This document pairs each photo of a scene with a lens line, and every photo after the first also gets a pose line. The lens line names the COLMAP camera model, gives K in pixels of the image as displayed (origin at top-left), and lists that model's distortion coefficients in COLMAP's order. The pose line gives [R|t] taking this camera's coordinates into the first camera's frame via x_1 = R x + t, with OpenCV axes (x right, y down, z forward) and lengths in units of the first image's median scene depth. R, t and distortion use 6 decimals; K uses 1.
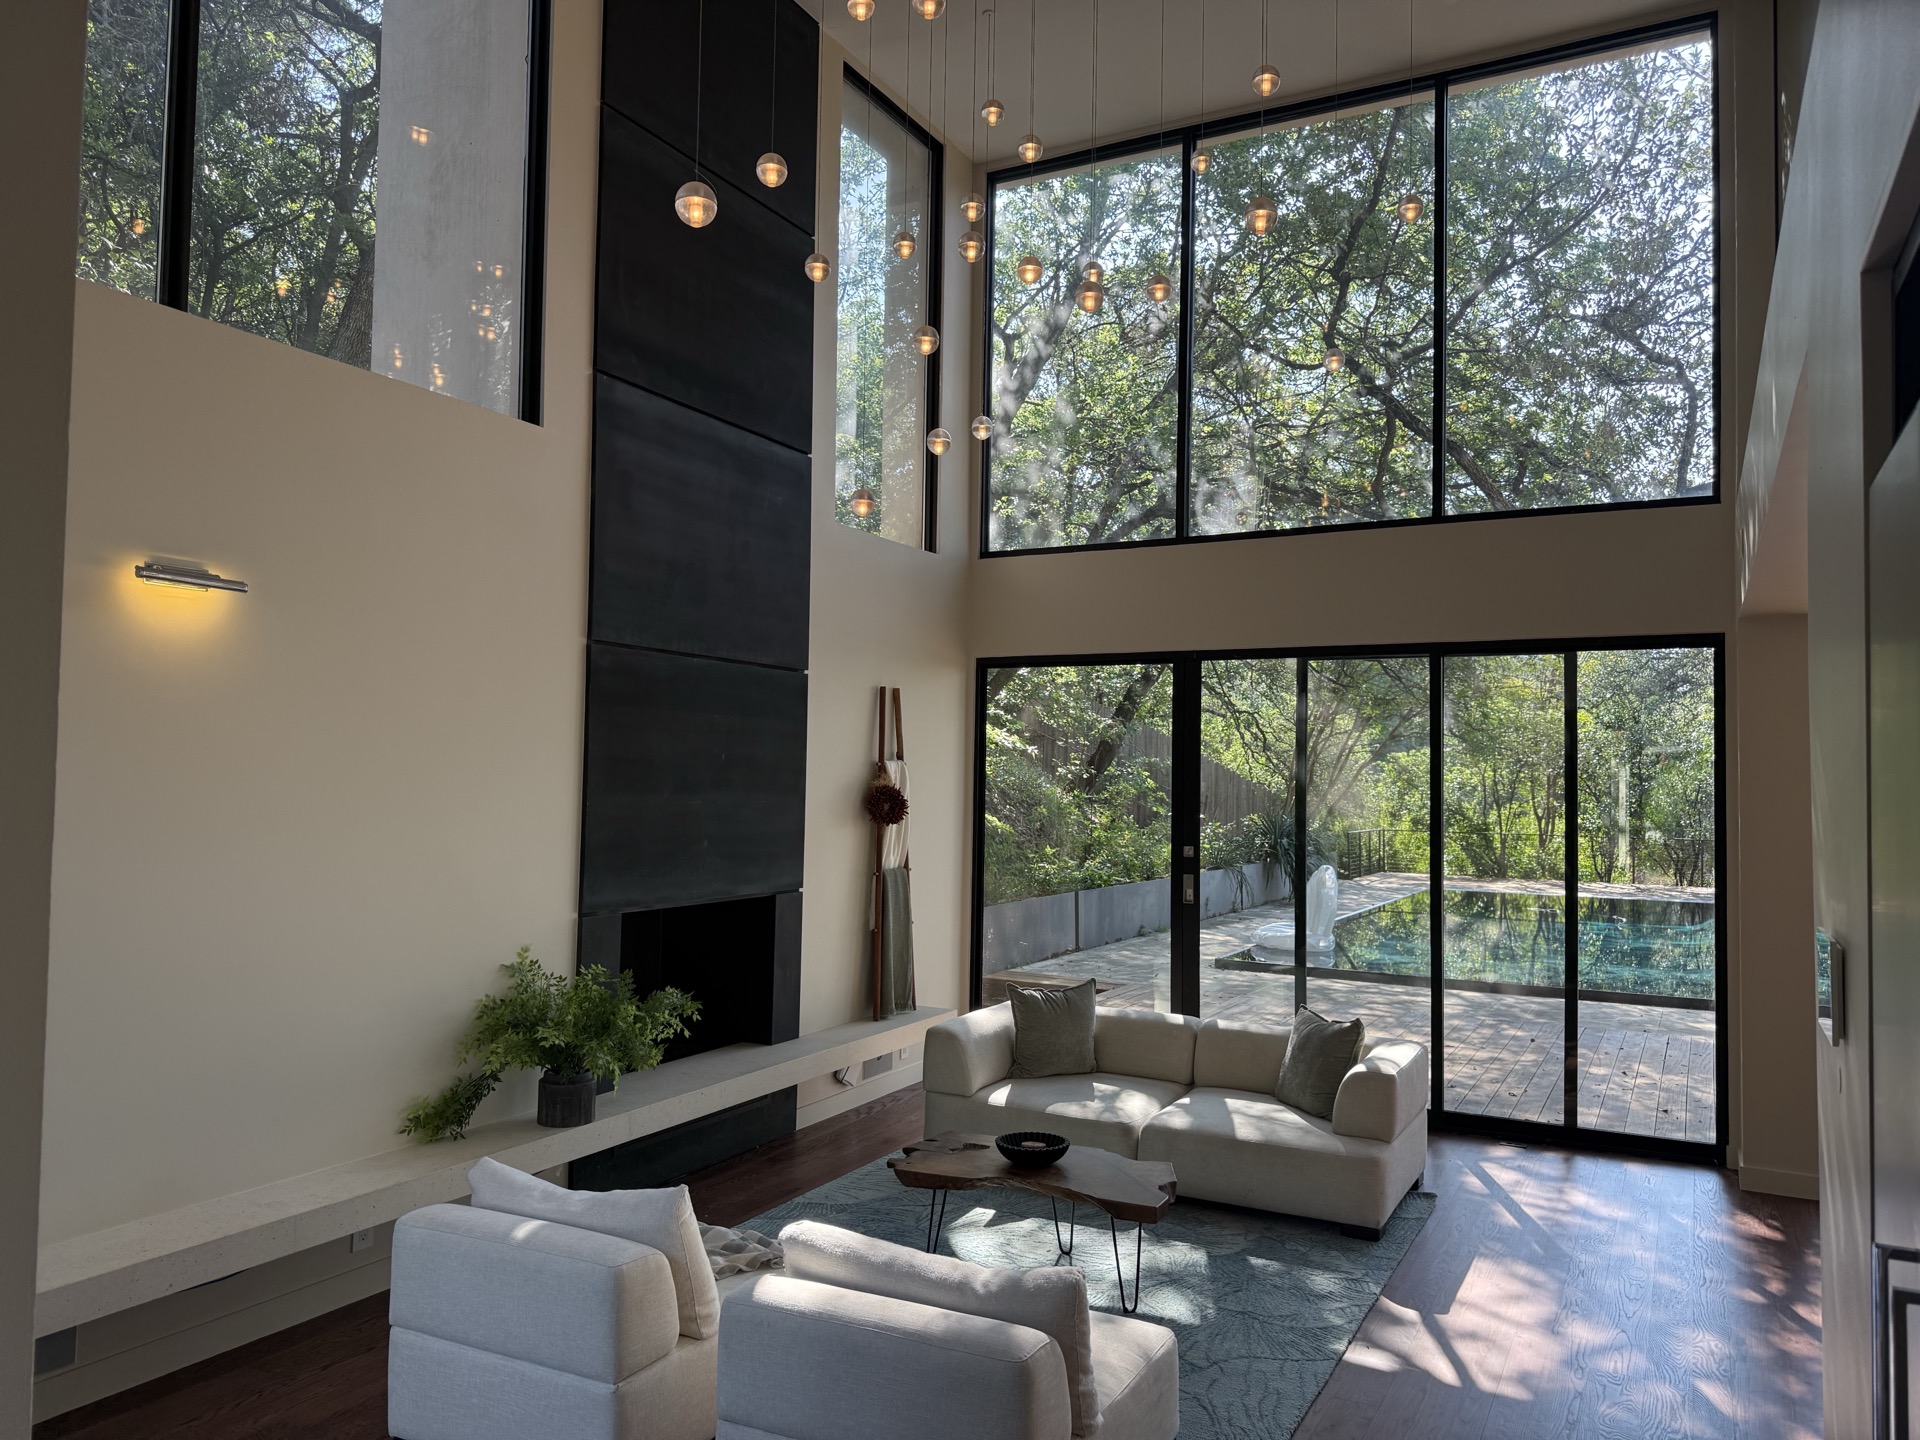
lens RADIAL K [[1361.7, 0, 958.4], [0, 1361.7, 724.0], [0, 0, 1]] dist [0.013435, -0.005475]
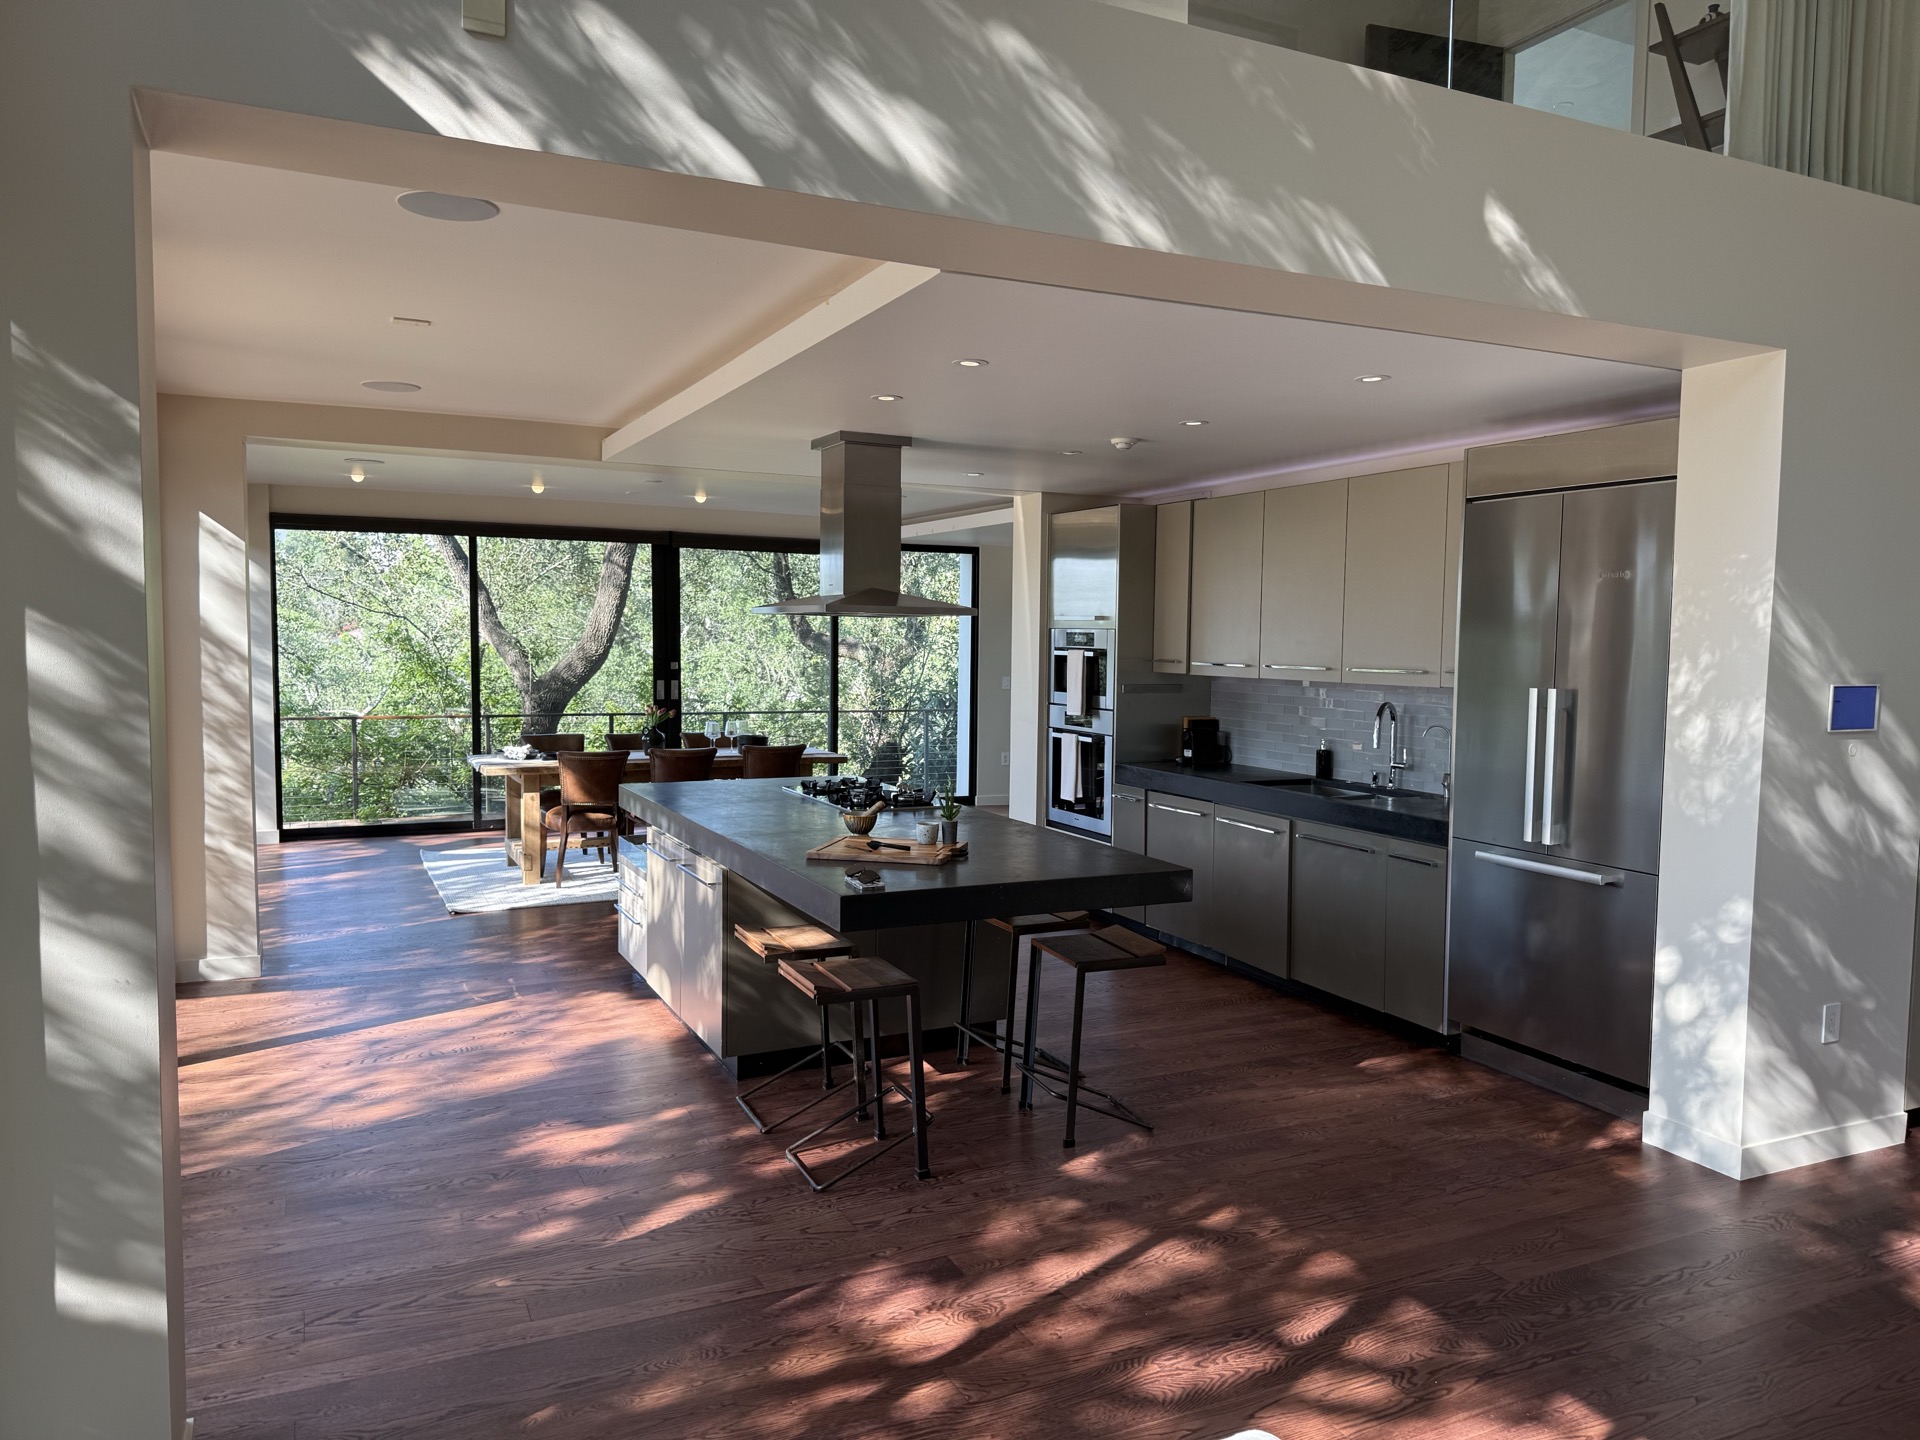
lens RADIAL K [[1361.7, 0, 971.5], [0, 1361.7, 724.5], [0, 0, 1]] dist [0.013435, -0.005475]
pose [[-0.812194, -0.061878, 0.580097, 0.238448], [-0.053762, 0.998067, 0.031191, 0.100011], [-0.580905, -0.005854, -0.813950, 1.642600]]
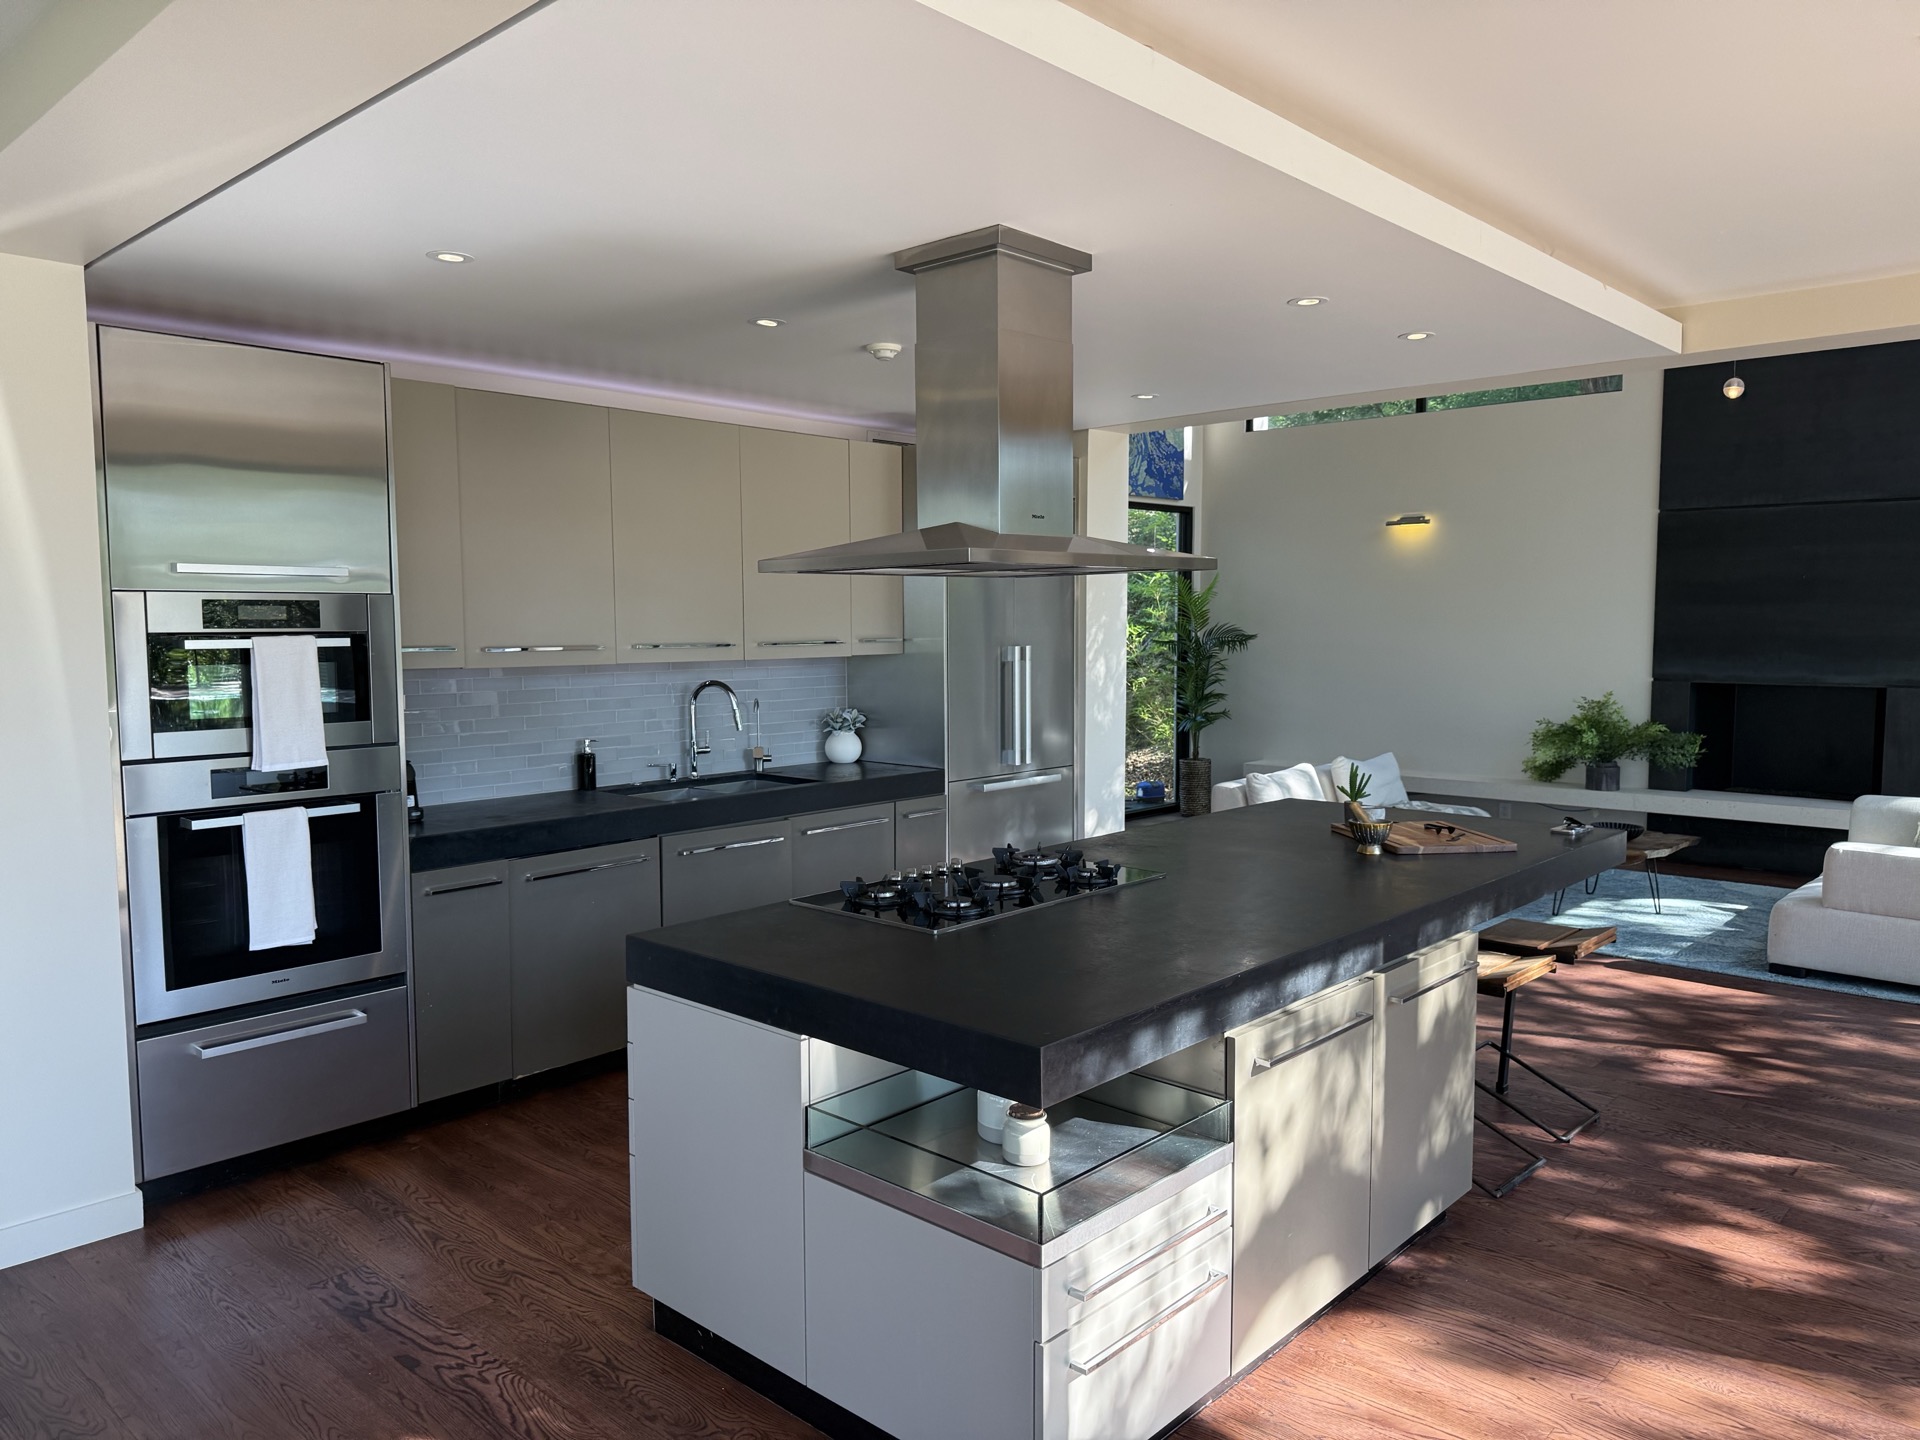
lens RADIAL K [[1361.7, 0, 958.2], [0, 1361.7, 716.9], [0, 0, 1]] dist [0.013435, -0.005475]
pose [[-0.243552, 0.060936, -0.967972, 1.933001], [0.047948, 0.997561, 0.050735, 0.077004], [0.968702, -0.034055, -0.245880, 0.741015]]
